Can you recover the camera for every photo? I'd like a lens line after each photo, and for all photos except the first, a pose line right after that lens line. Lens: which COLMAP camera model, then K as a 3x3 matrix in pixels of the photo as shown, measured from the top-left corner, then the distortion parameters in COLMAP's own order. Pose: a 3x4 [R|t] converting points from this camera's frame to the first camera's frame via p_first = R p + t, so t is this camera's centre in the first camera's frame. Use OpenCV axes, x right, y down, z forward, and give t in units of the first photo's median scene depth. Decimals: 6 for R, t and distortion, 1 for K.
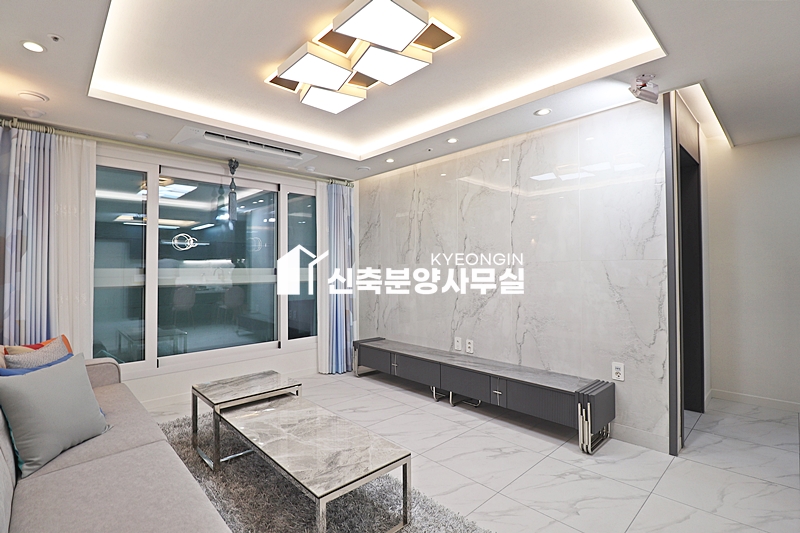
lens RADIAL K [[377.1, 0, 401.1], [0, 377.1, 264.5], [0, 0, 1]] dist [-0.001503, -0.001953]
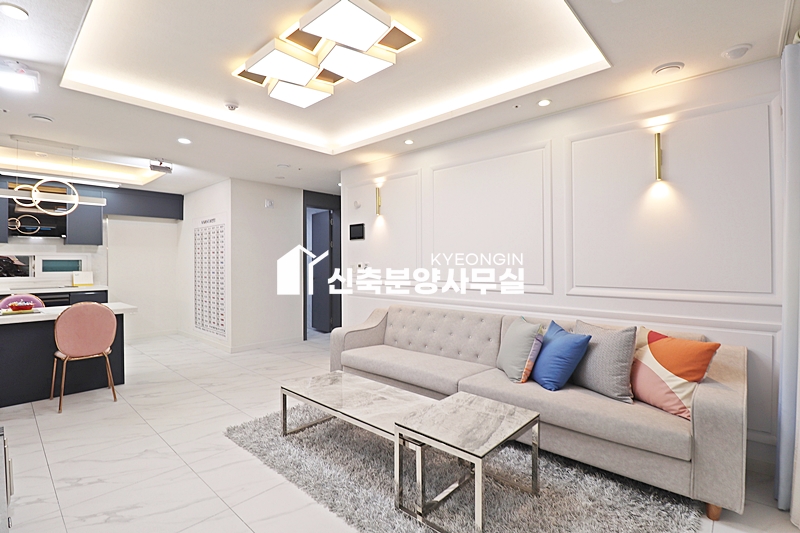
lens RADIAL K [[377.1, 0, 398.7], [0, 377.1, 263.4], [0, 0, 1]] dist [-0.001503, -0.001953]
pose [[-0.997664, 0.013311, -0.066998, -0.279749], [0.013845, 0.999876, -0.007501, 0.035992], [0.066890, -0.008412, -0.997725, 2.066294]]
